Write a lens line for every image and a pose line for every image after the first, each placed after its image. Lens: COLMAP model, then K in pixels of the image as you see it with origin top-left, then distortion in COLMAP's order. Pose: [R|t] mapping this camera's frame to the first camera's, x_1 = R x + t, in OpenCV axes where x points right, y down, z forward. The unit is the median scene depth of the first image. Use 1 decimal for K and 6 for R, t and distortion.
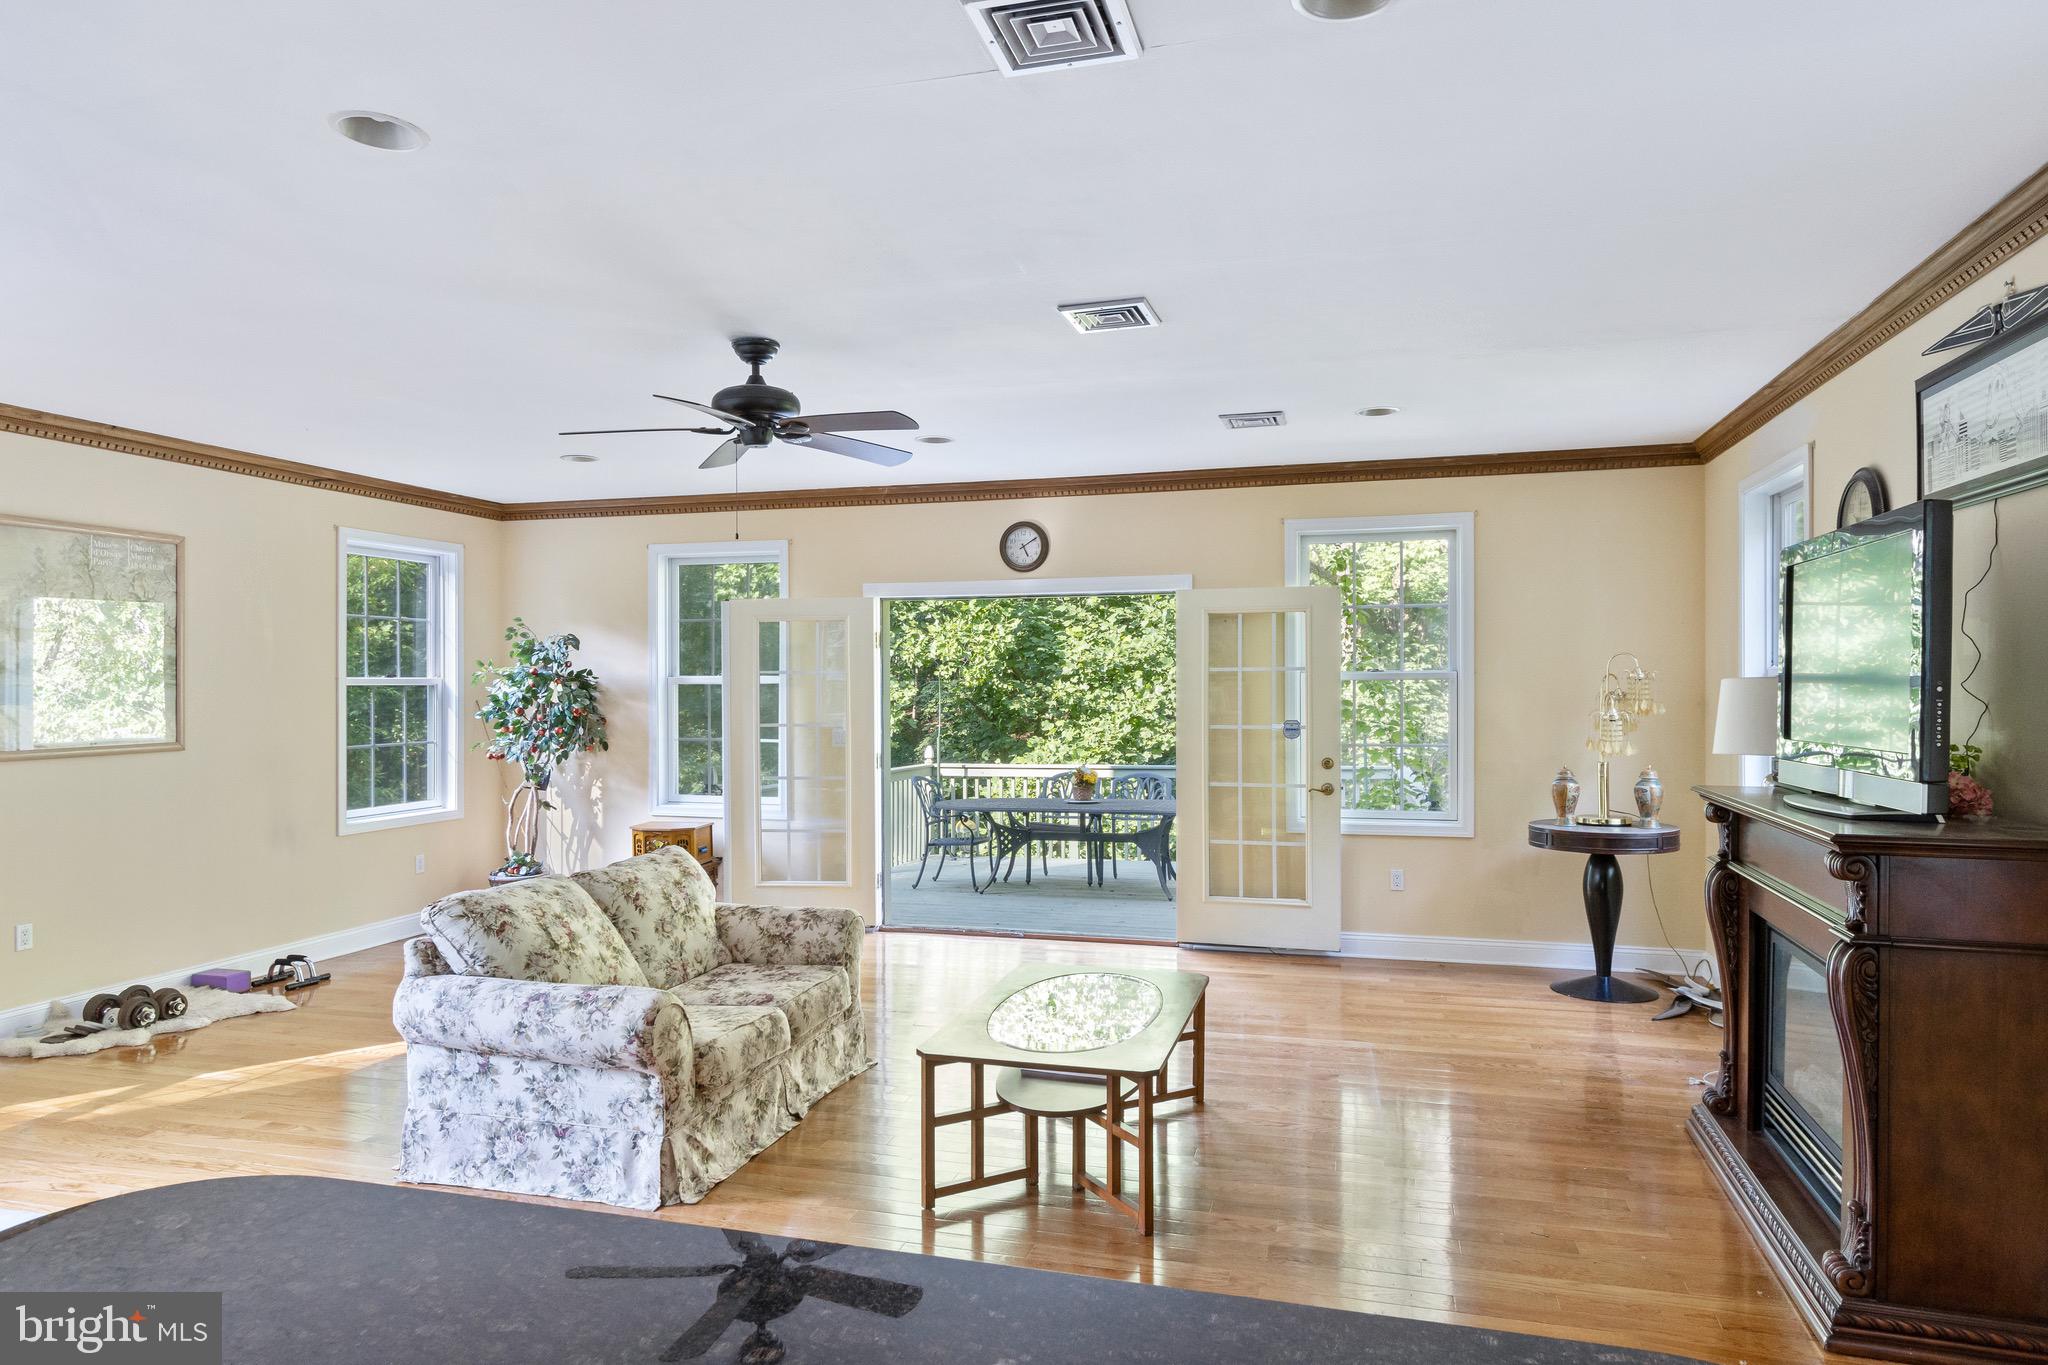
lens RADIAL K [[1291.1, 0, 1023.4], [0, 1291.1, 681.1], [0, 0, 1]] dist [0.001343, 0.000126]
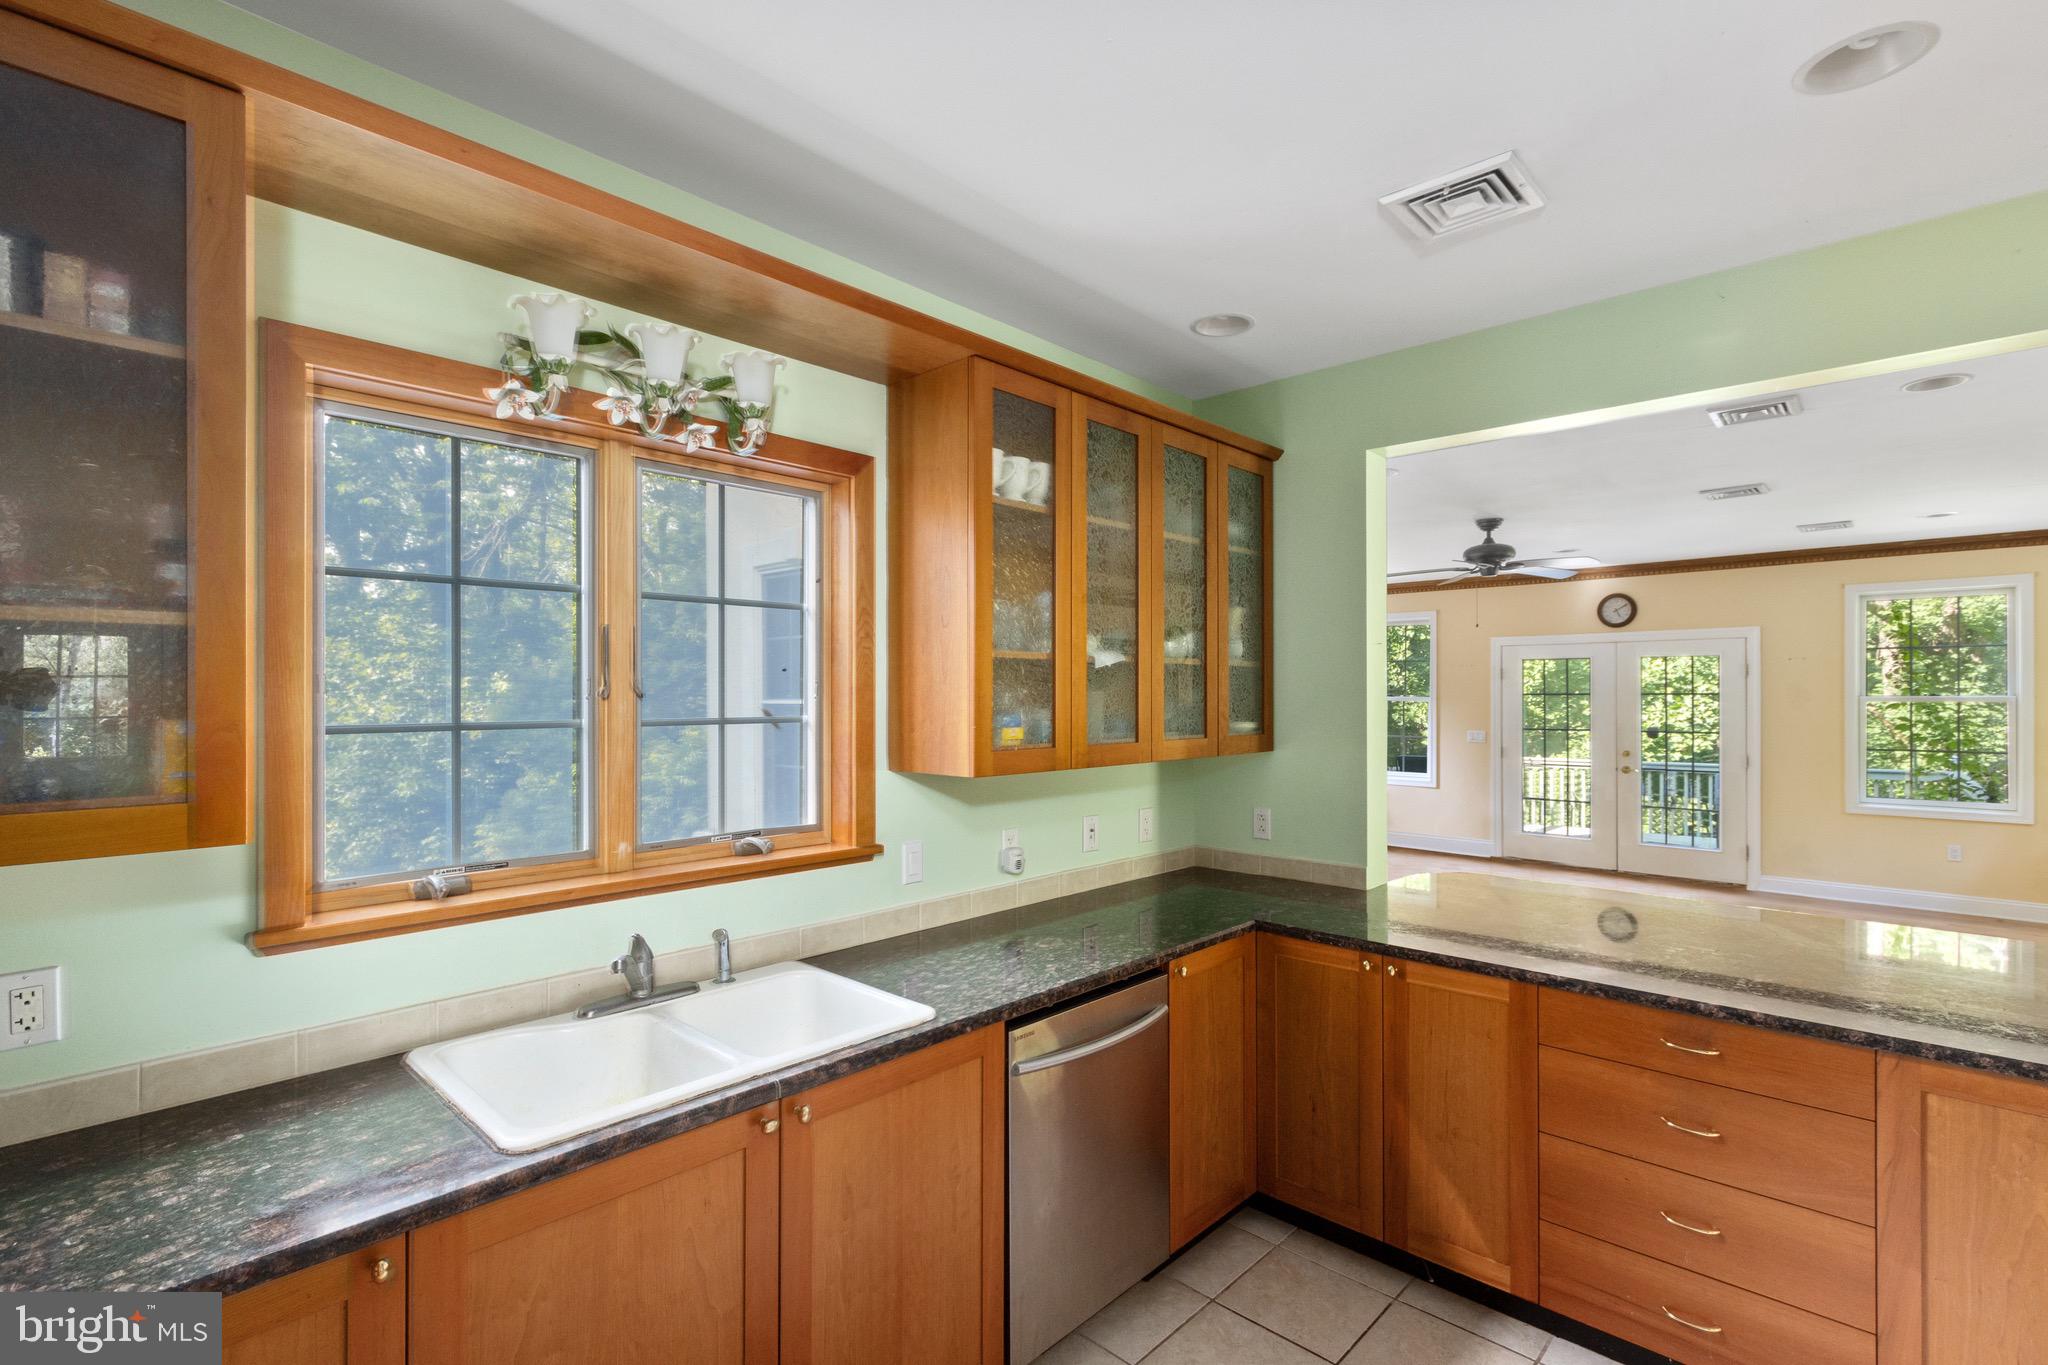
lens RADIAL K [[933.6, 0, 1025.8], [0, 933.6, 694.4], [0, 0, 1]] dist [0.000511, 0.000179]
pose [[0.880636, 0.003097, -0.473783, -0.045004], [-0.001988, 0.999994, 0.002842, -0.004764], [0.473789, -0.001561, 0.880637, -0.137940]]
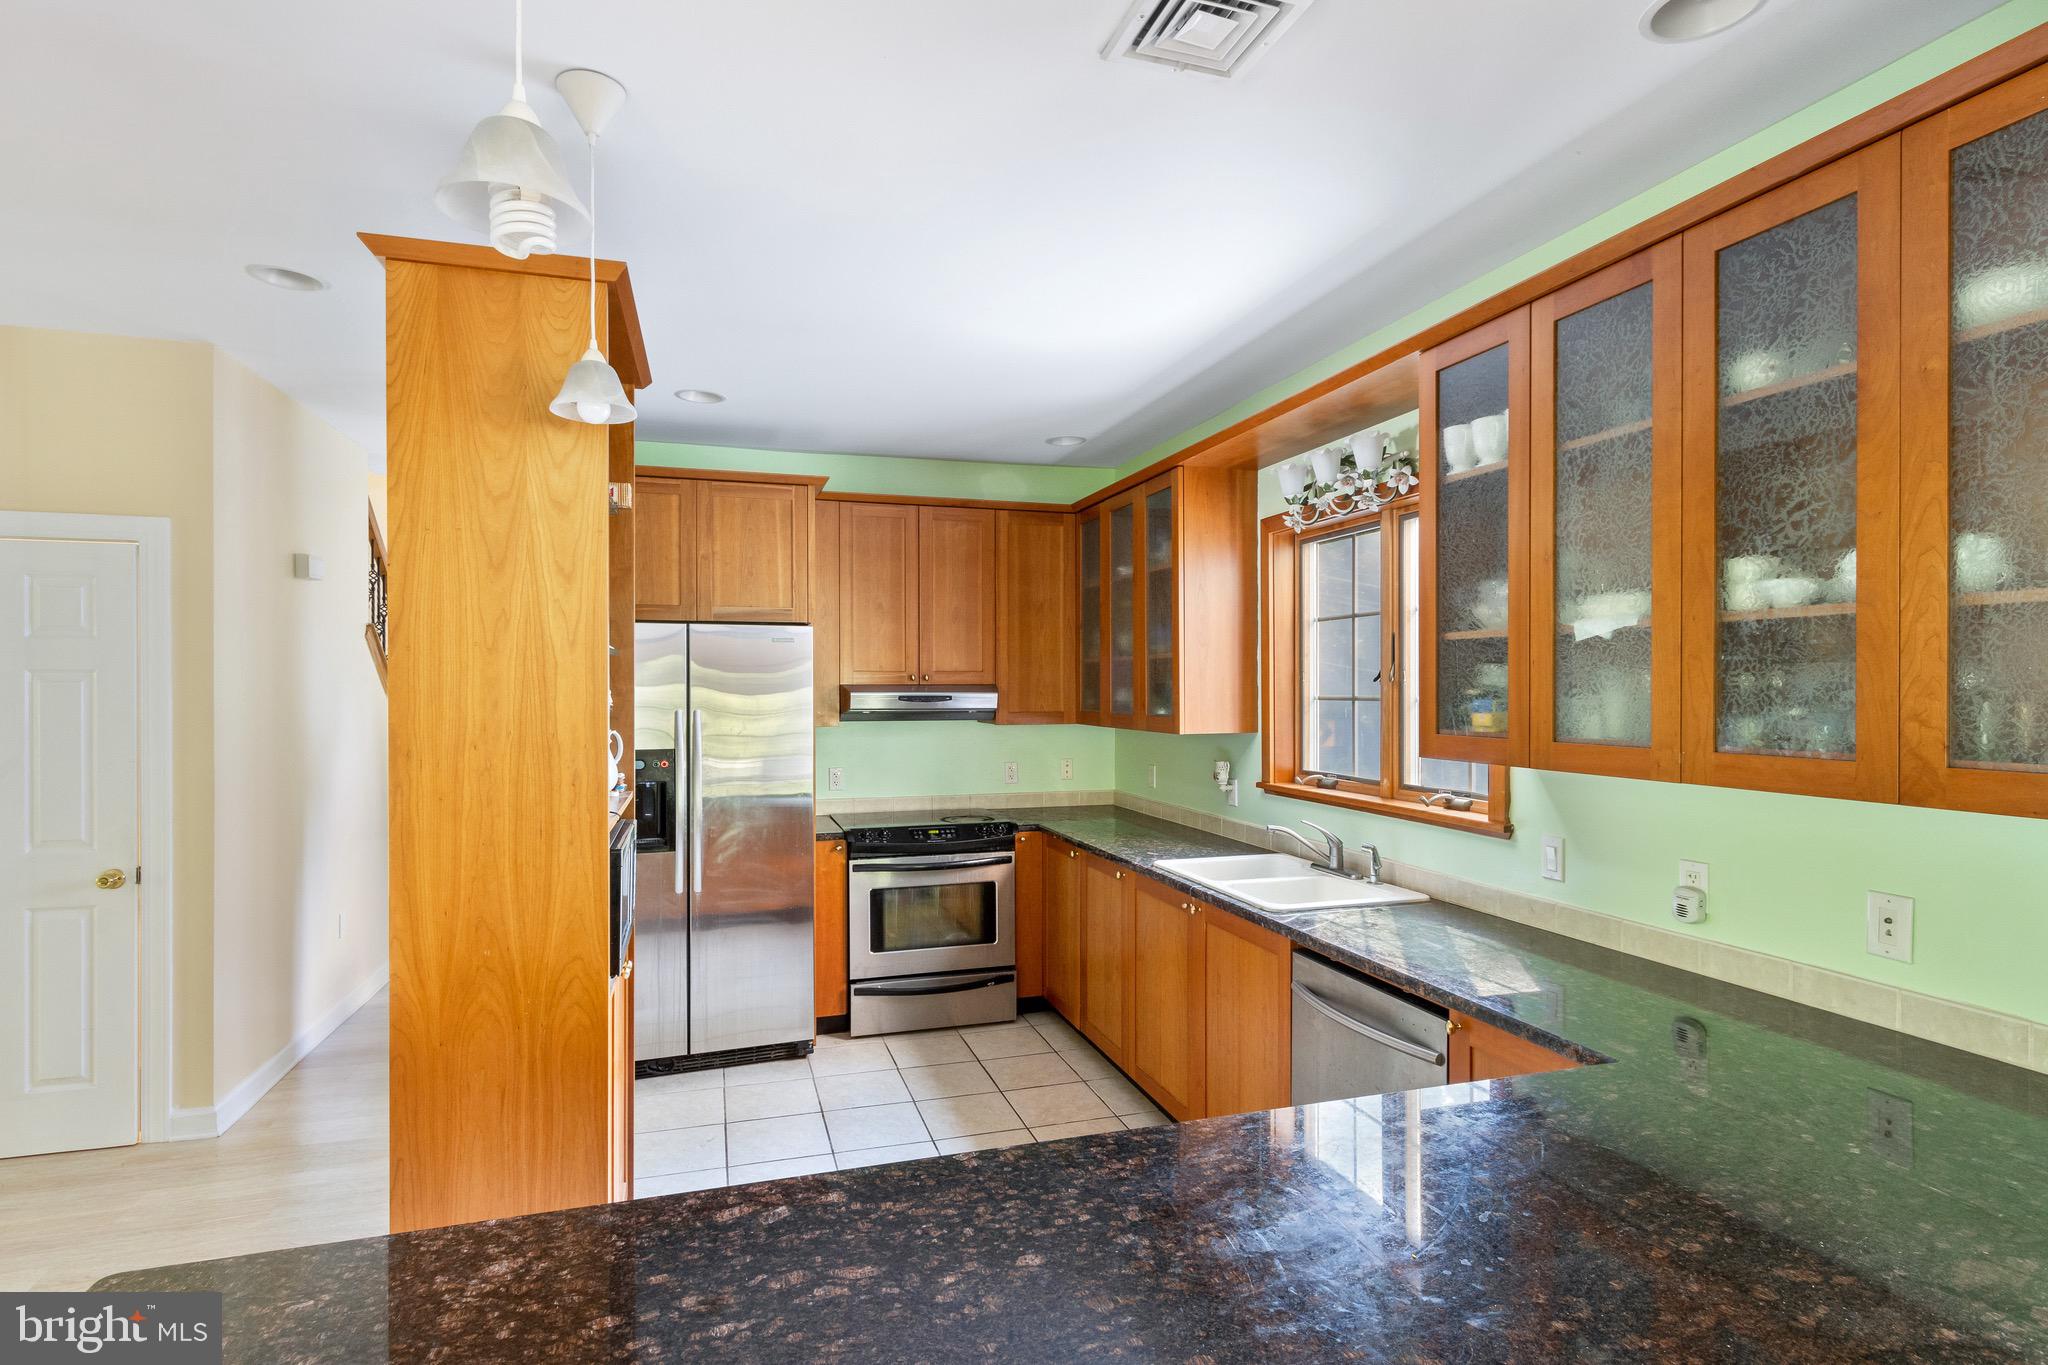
lens RADIAL K [[1015.7, 0, 1024.0], [0, 1015.7, 682.5], [0, 0, 1]] dist [-0.000334, -0.000144]
pose [[-0.830982, 0.004156, -0.556283, 0.062374], [0.006131, 0.999980, -0.001688, -0.002997], [0.556265, -0.004813, -0.830991, 0.211201]]
